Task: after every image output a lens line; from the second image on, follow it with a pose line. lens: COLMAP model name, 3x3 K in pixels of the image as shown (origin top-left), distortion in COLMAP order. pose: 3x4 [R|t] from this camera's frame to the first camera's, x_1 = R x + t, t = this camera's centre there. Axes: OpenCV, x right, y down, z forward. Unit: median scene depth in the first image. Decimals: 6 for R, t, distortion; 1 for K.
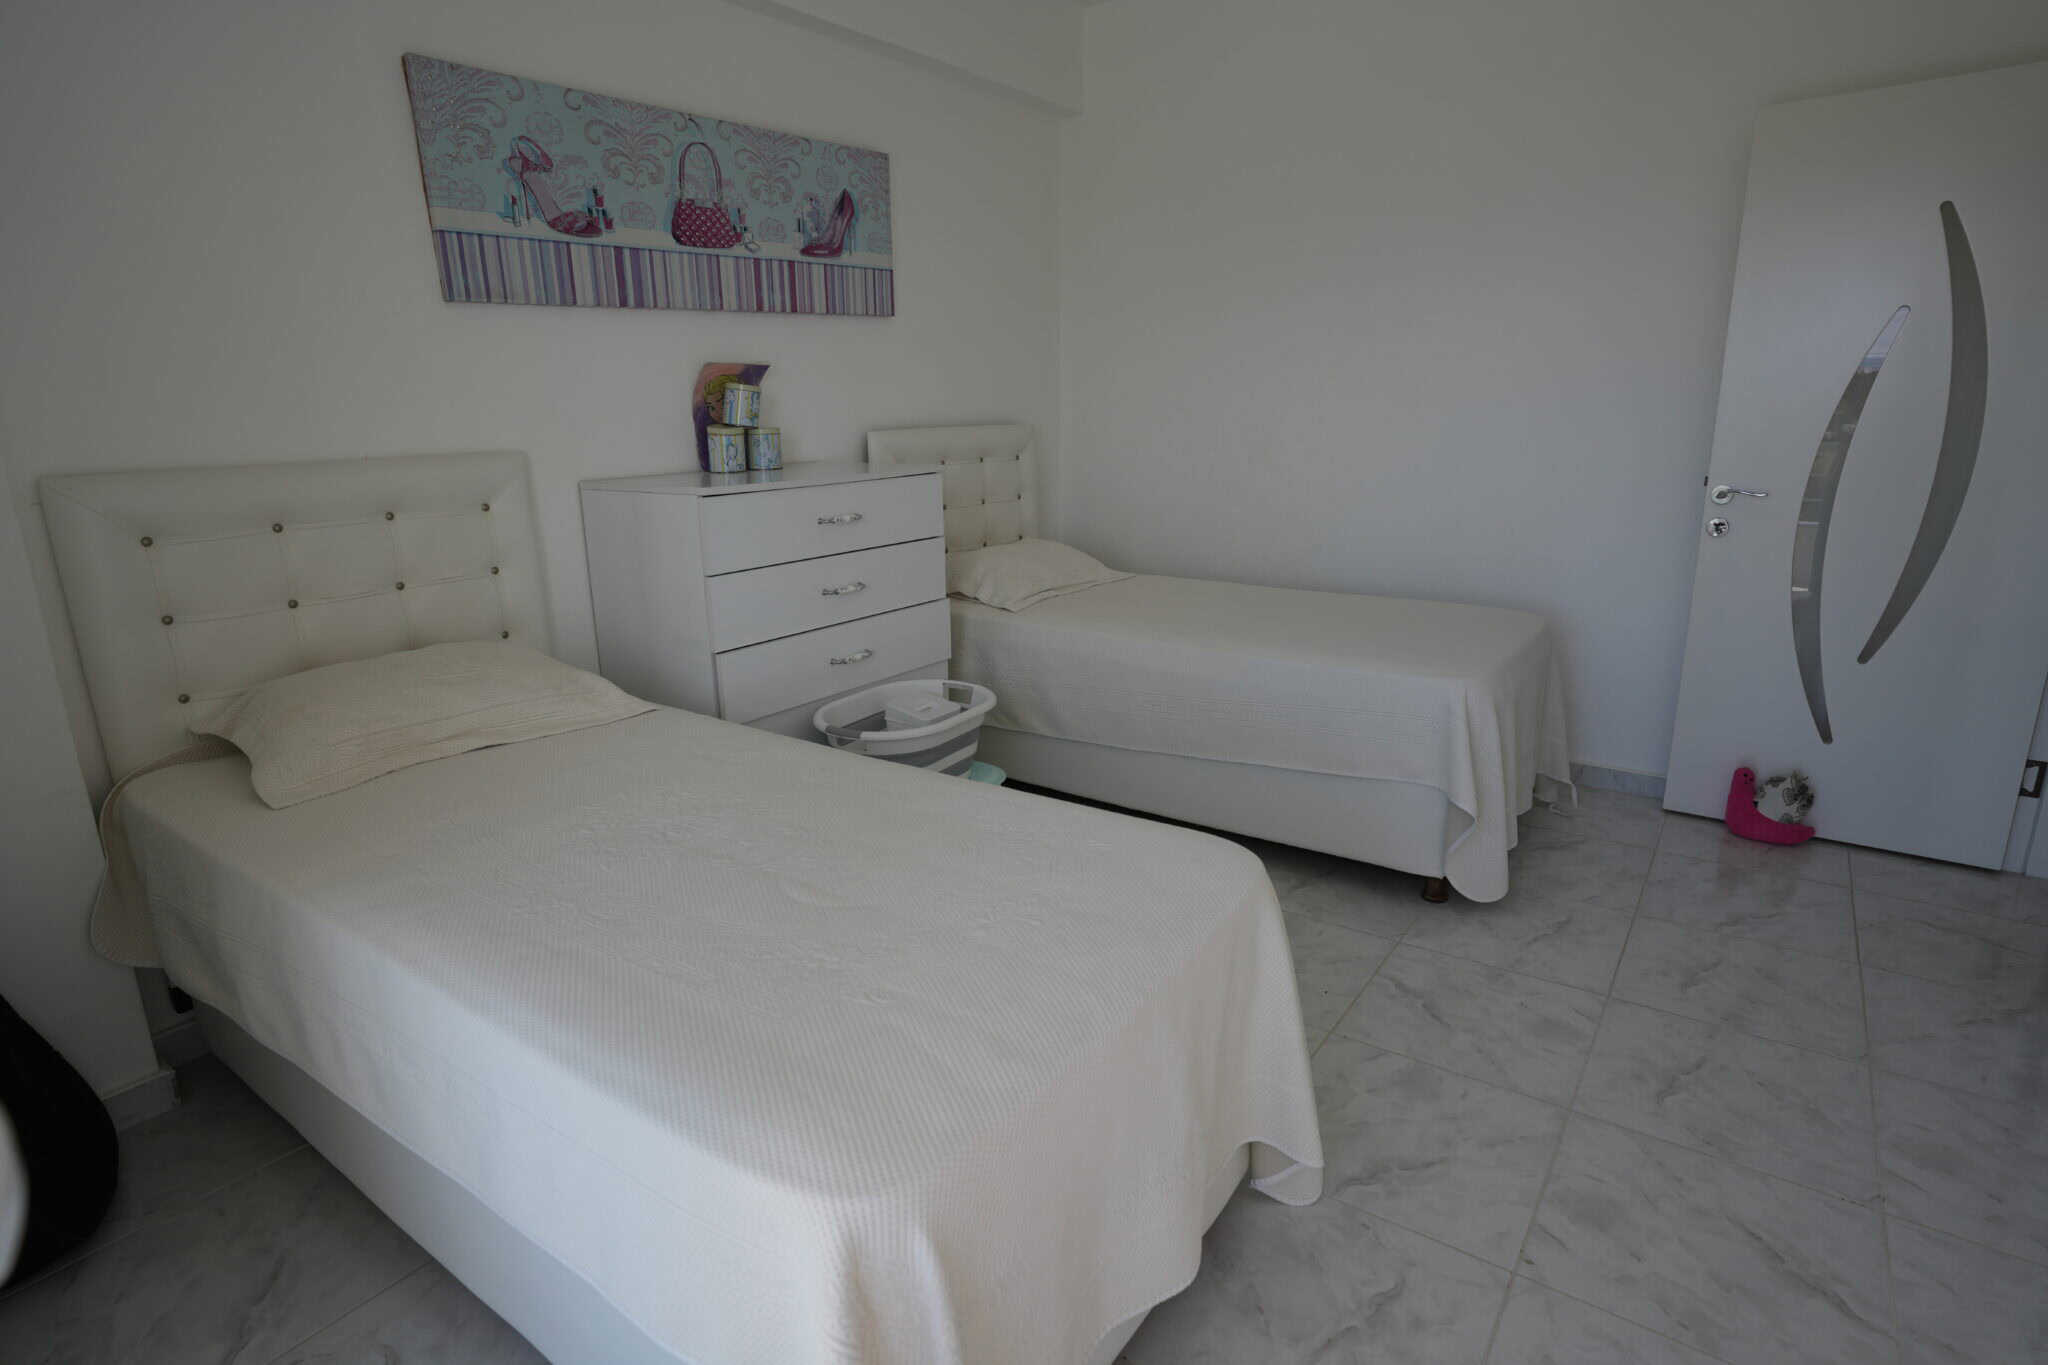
lens RADIAL K [[1069.0, 0, 1031.3], [0, 1069.0, 680.5], [0, 0, 1]] dist [-0.069726, 0.040741]
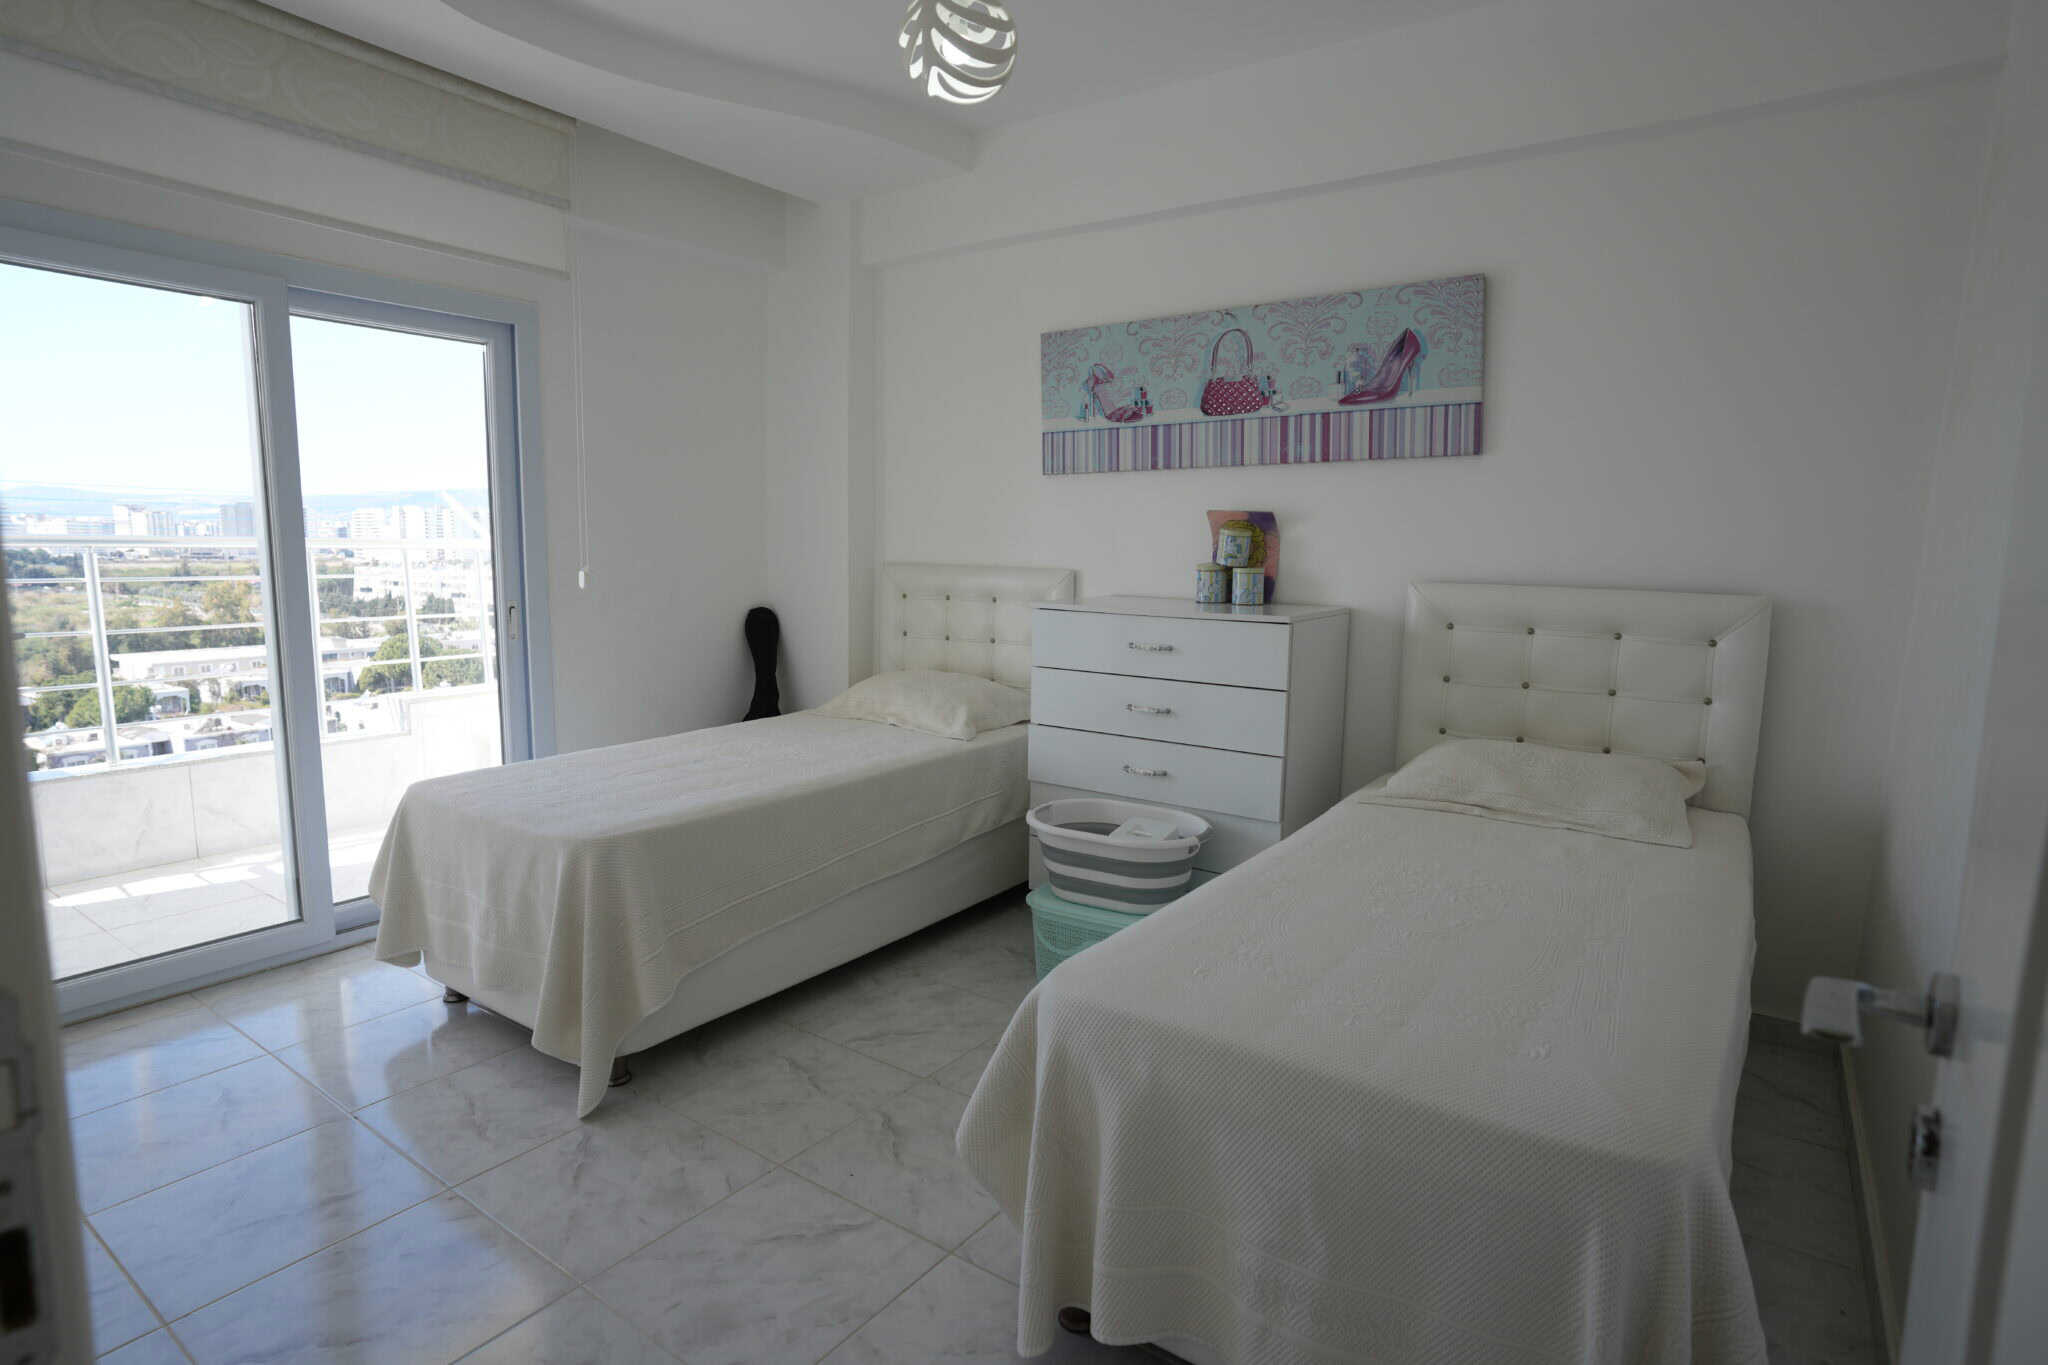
lens RADIAL K [[1069.0, 0, 1031.3], [0, 1069.0, 680.5], [0, 0, 1]] dist [-0.069726, 0.040741]
pose [[0.004283, 0.157925, -0.987442, 0.939274], [-0.263102, 0.952839, 0.151249, -0.253645], [0.964759, 0.259150, 0.045632, 0.825259]]
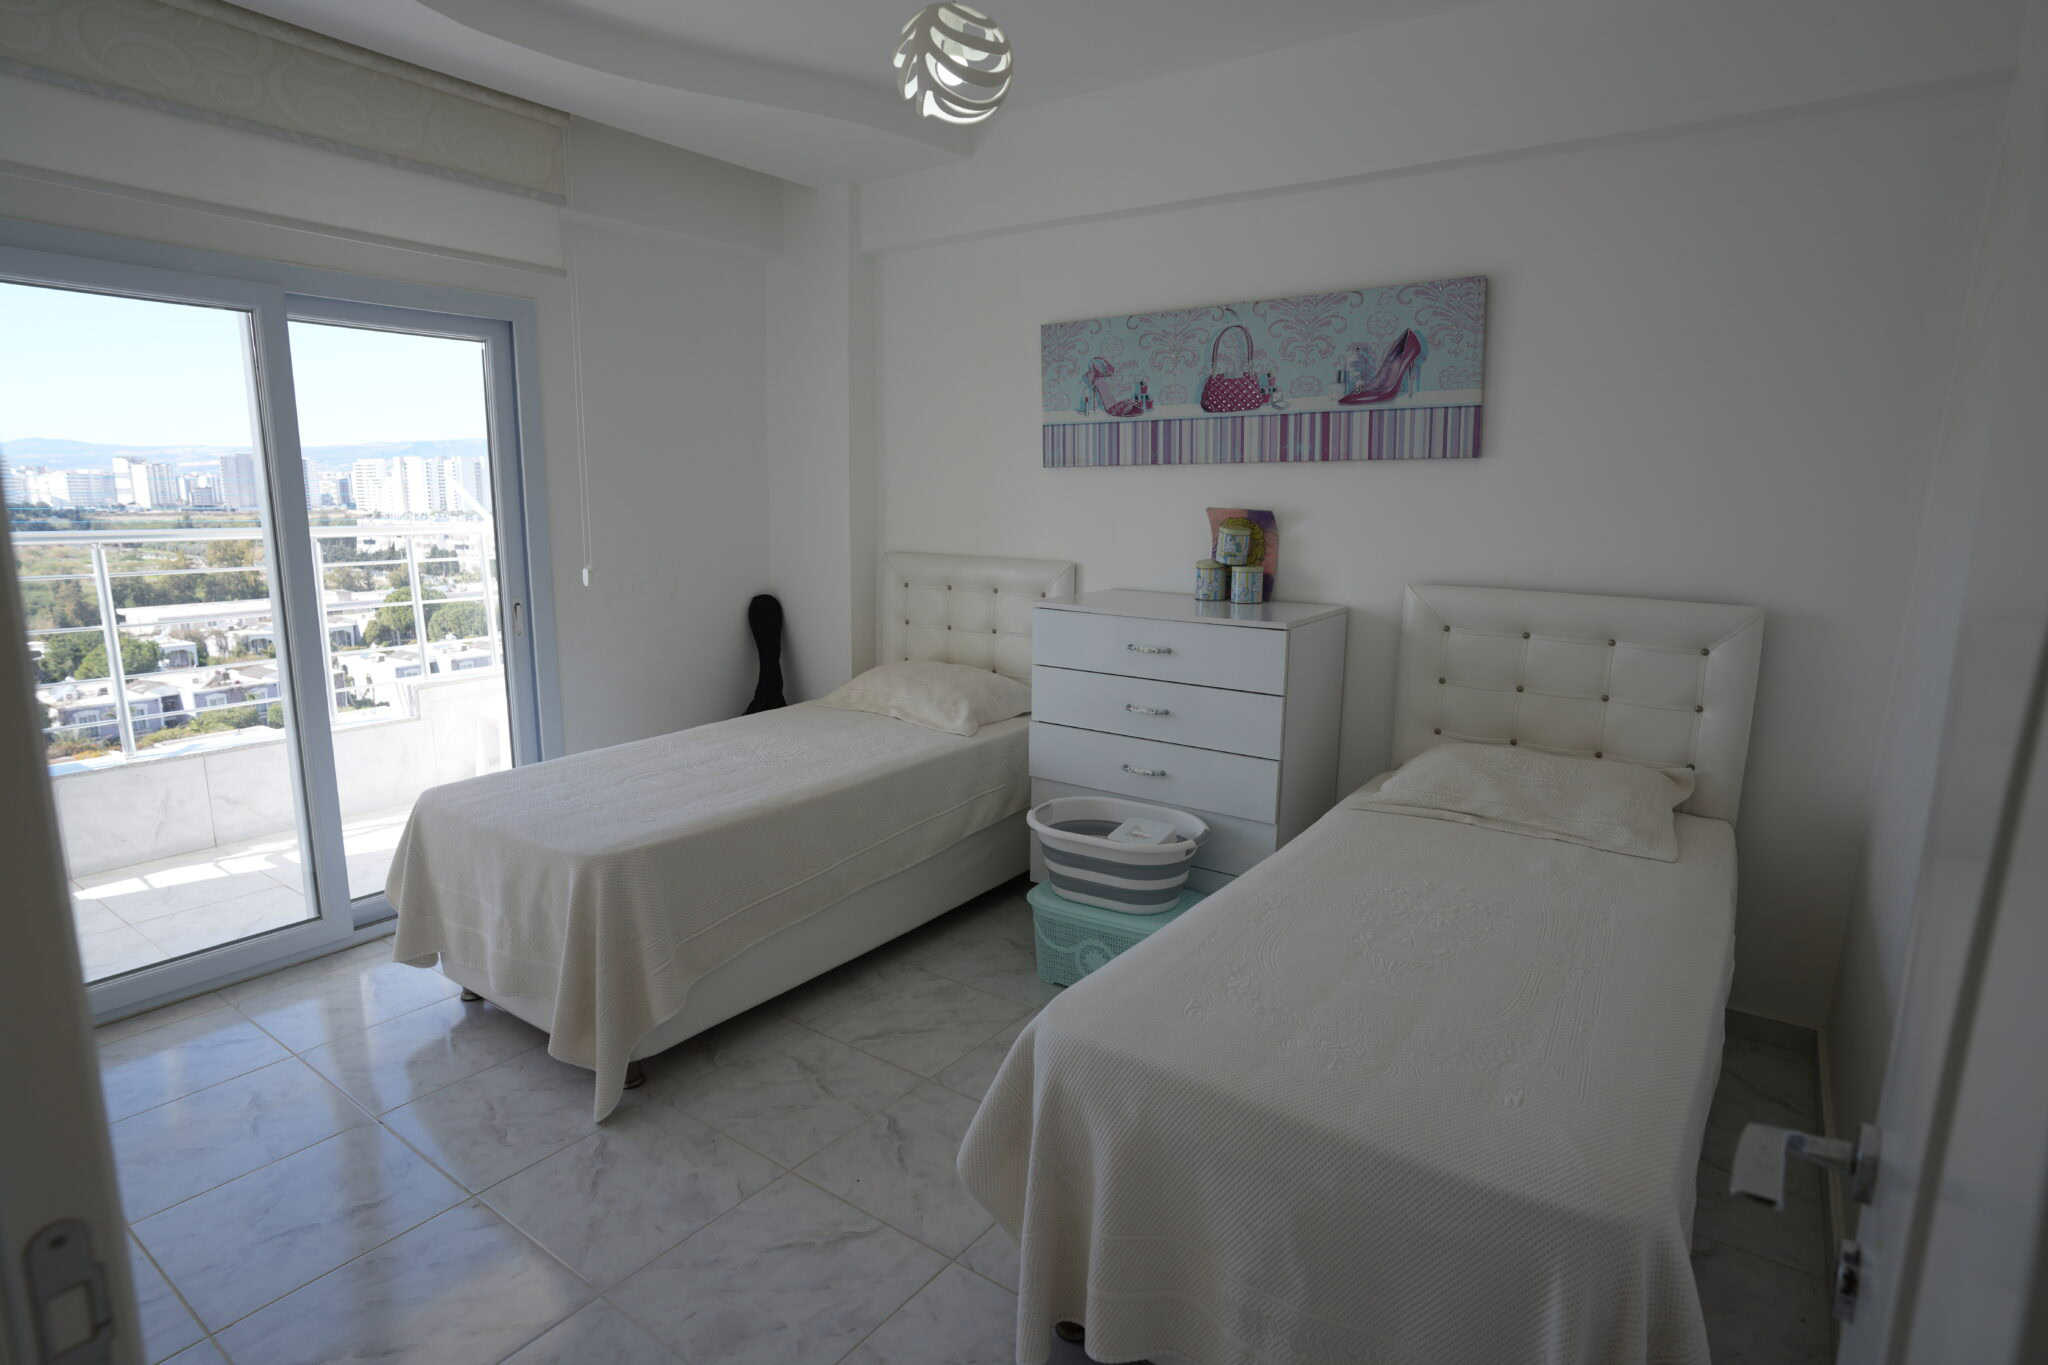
lens RADIAL K [[1069.0, 0, 1031.3], [0, 1069.0, 680.5], [0, 0, 1]] dist [-0.069726, 0.040741]
pose [[0.000293, 0.204047, -0.978961, 0.942790], [-0.259840, 0.945351, 0.196964, -0.309457], [0.965652, 0.254315, 0.053296, 0.815398]]
